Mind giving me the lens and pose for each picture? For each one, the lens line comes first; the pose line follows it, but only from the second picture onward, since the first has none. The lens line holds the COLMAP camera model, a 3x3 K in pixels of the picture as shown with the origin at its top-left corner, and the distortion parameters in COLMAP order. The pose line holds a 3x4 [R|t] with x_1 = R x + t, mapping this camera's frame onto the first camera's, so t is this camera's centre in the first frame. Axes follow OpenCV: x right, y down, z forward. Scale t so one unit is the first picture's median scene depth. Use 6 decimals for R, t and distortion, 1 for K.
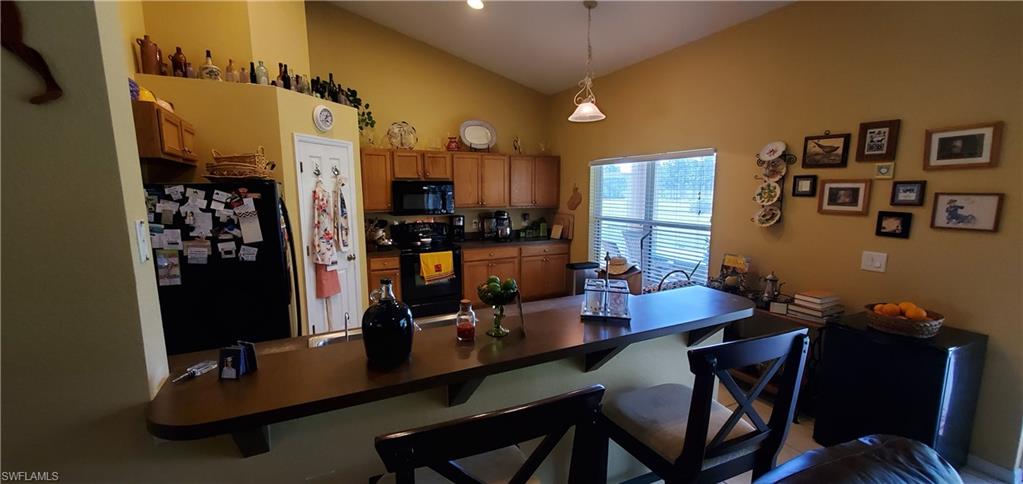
lens RADIAL K [[407.2, 0, 509.4], [0, 407.2, 249.8], [0, 0, 1]] dist [0.005211, -0.000288]
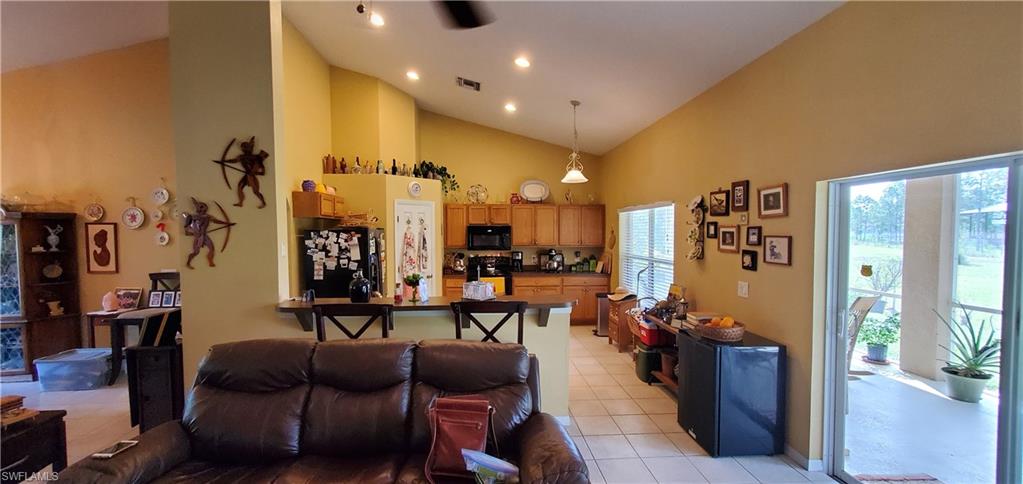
lens RADIAL K [[407.2, 0, 508.4], [0, 407.2, 247.0], [0, 0, 1]] dist [0.005211, -0.000288]
pose [[0.923169, 0.014654, -0.384116, 0.624245], [-0.056310, 0.993649, -0.097426, 0.054849], [0.380249, 0.111570, 0.918130, -0.393317]]
